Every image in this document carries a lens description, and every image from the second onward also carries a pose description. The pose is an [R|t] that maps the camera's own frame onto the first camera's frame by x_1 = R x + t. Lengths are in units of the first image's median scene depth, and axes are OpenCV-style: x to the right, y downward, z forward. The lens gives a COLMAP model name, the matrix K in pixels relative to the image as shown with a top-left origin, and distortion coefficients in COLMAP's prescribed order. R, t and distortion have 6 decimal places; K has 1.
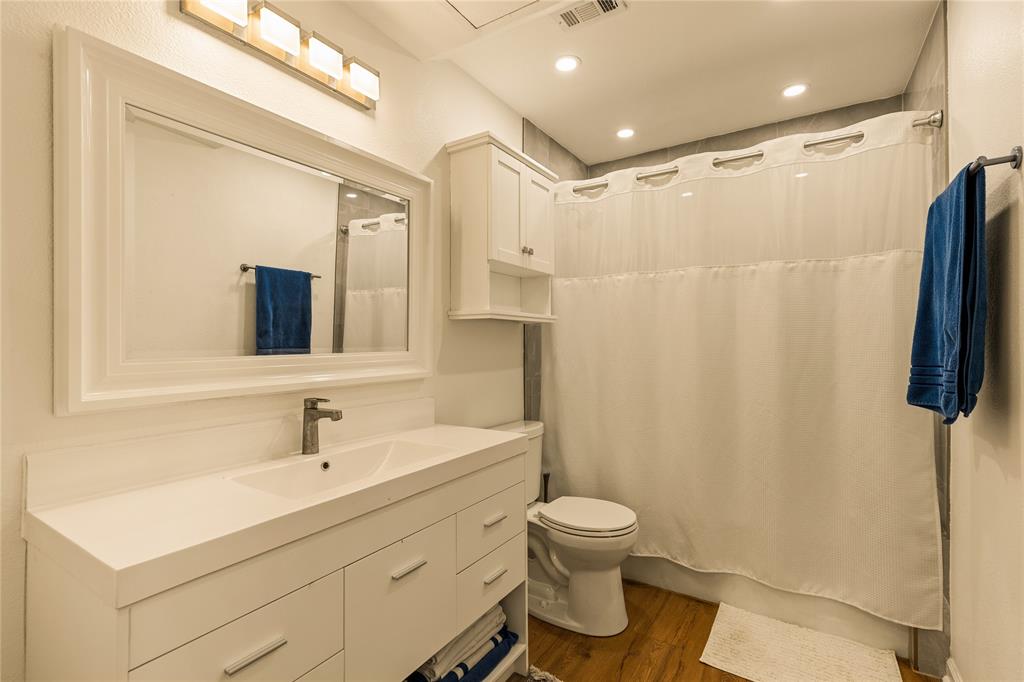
lens RADIAL K [[467.4, 0, 509.6], [0, 467.4, 341.2], [0, 0, 1]] dist [0.006934, -0.001969]
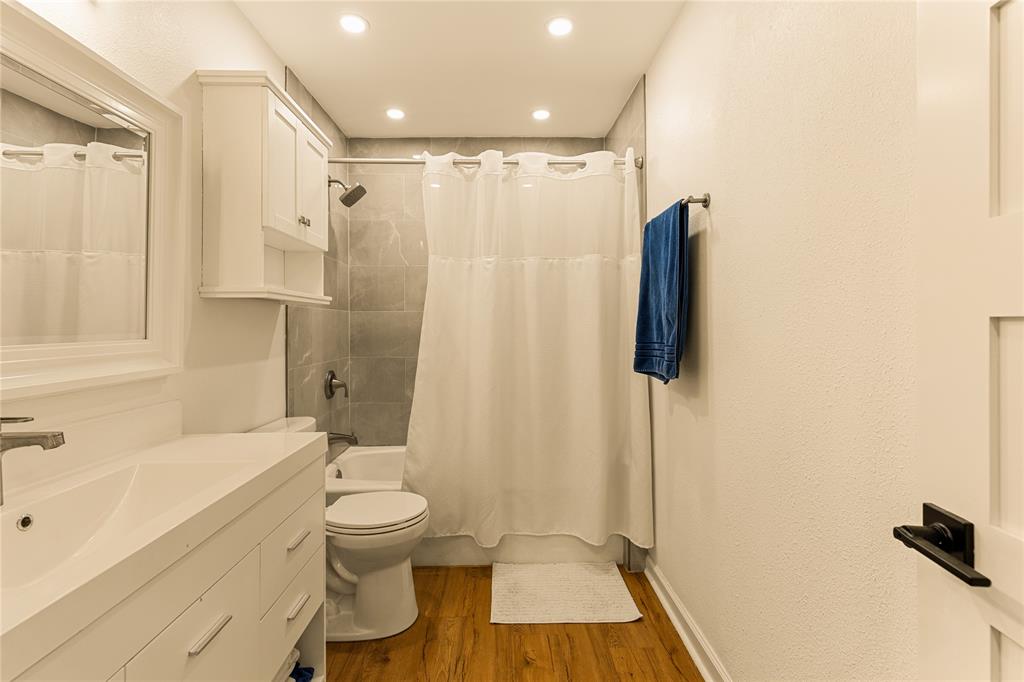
lens RADIAL K [[467.4, 0, 511.9], [0, 467.4, 323.2], [0, 0, 1]] dist [0.006934, -0.001969]
pose [[0.828056, 0.000581, 0.560645, -0.145813], [0.002808, 0.999983, -0.005184, 0.001243], [-0.560638, 0.005867, 0.828040, 0.073160]]
